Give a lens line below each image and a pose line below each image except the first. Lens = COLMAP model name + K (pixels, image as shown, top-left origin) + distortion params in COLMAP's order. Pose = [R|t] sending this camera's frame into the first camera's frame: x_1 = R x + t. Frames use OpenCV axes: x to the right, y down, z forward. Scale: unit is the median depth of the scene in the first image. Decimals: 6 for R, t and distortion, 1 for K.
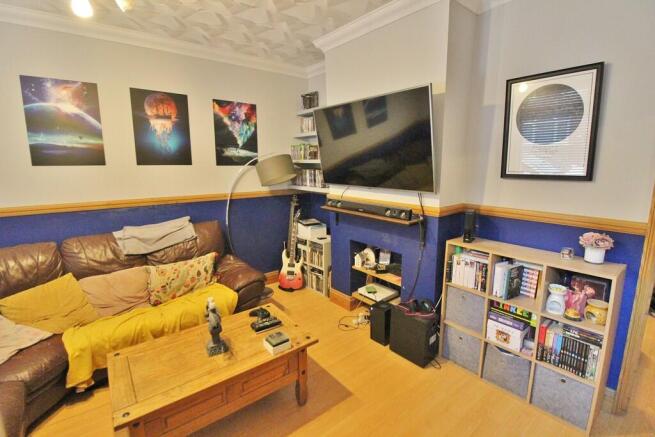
lens RADIAL K [[308.1, 0, 329.2], [0, 308.1, 217.1], [0, 0, 1]] dist [-0.003754, -0.002277]
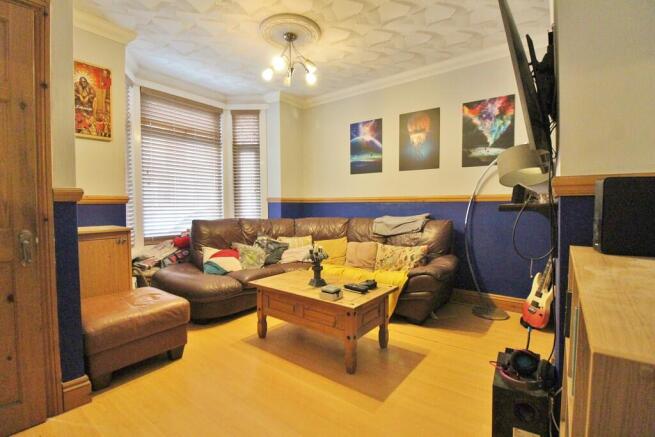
lens RADIAL K [[308.1, 0, 328.2], [0, 308.1, 217.9], [0, 0, 1]] dist [-0.003754, -0.002277]
pose [[0.233003, 0.044656, -0.971450, 0.543185], [-0.166751, 0.985985, 0.005329, 0.067802], [0.958073, 0.160748, 0.237184, 0.379601]]
